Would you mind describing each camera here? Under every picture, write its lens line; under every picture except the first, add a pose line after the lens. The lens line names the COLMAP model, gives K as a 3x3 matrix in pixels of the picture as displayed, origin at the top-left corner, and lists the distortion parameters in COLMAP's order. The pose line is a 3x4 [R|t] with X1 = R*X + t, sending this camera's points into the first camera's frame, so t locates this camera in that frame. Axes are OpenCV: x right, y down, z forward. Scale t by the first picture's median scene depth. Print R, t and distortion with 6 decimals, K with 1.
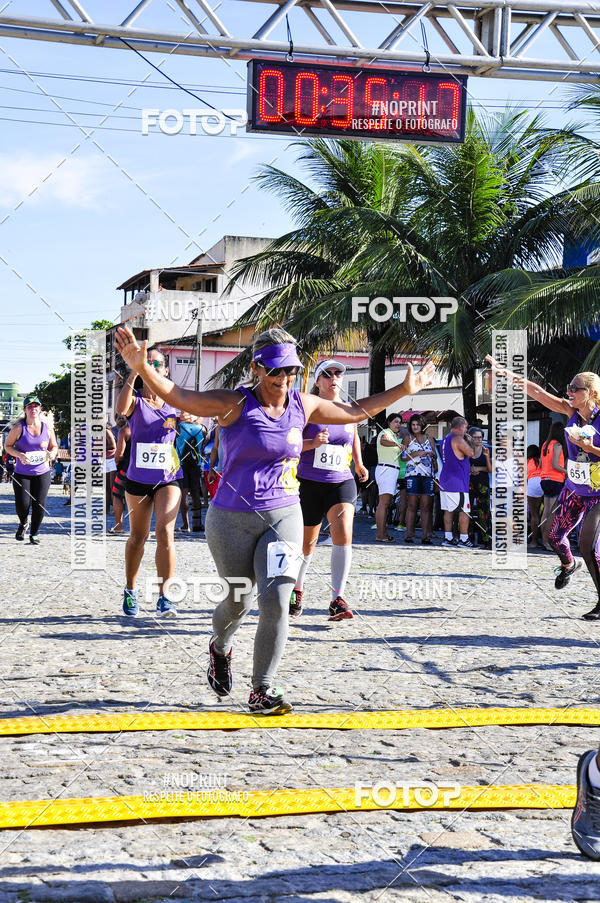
lens RADIAL K [[2382.6, 0, 304.3], [0, 2382.6, 460.1], [0, 0, 1]] dist [0.810107, 0.000000]
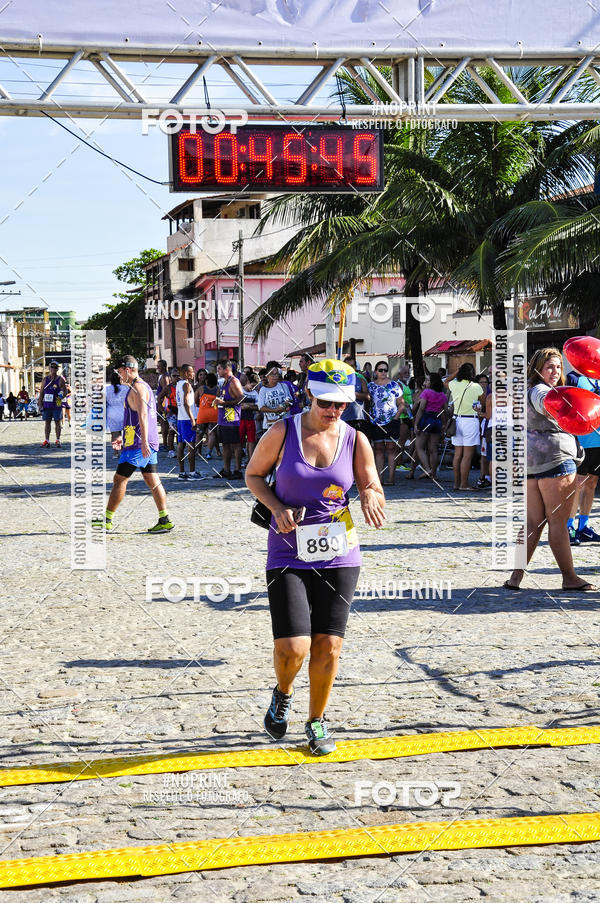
lens RADIAL K [[2382.6, 0, 308.3], [0, 2382.6, 447.4], [0, 0, 1]] dist [0.810107, 0.000000]
pose [[0.998043, -0.043861, -0.044563, 0.074316], [0.046105, 0.997652, 0.050638, -0.074658], [0.042238, -0.052594, 0.997722, -0.028498]]
